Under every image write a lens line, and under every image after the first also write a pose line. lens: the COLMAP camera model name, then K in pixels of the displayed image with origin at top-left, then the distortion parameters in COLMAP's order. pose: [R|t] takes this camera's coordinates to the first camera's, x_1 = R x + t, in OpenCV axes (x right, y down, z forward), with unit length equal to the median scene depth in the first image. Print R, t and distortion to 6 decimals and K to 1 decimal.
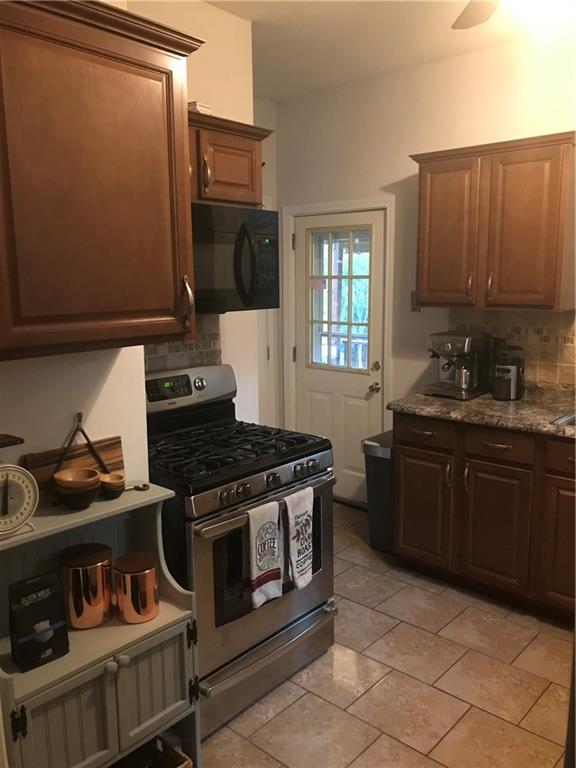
lens RADIAL K [[634.9, 0, 289.2], [0, 634.9, 385.6], [0, 0, 1]] dist [0.008201, 0.011034]
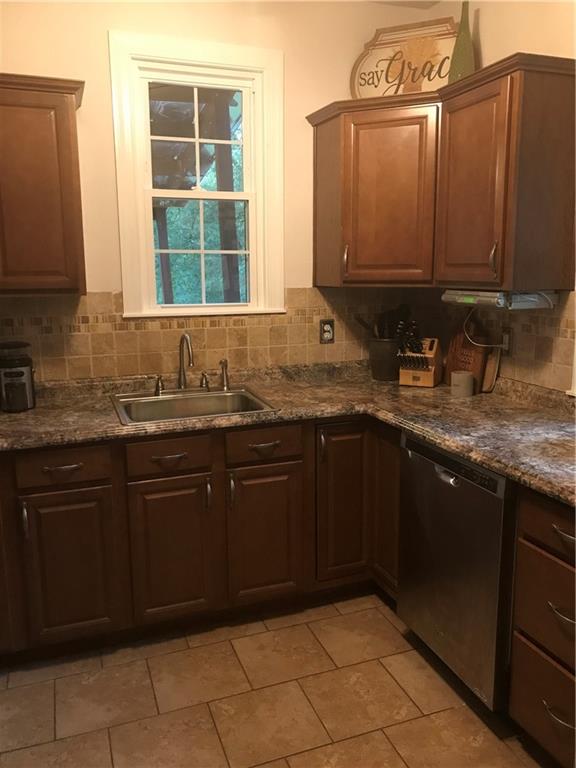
lens RADIAL K [[634.9, 0, 288.3], [0, 634.9, 381.3], [0, 0, 1]] dist [0.008201, 0.011034]
pose [[0.471530, -0.162565, 0.866737, -0.196916], [0.152857, 0.983051, 0.101222, -0.045876], [-0.868501, 0.084757, 0.488387, 0.343072]]
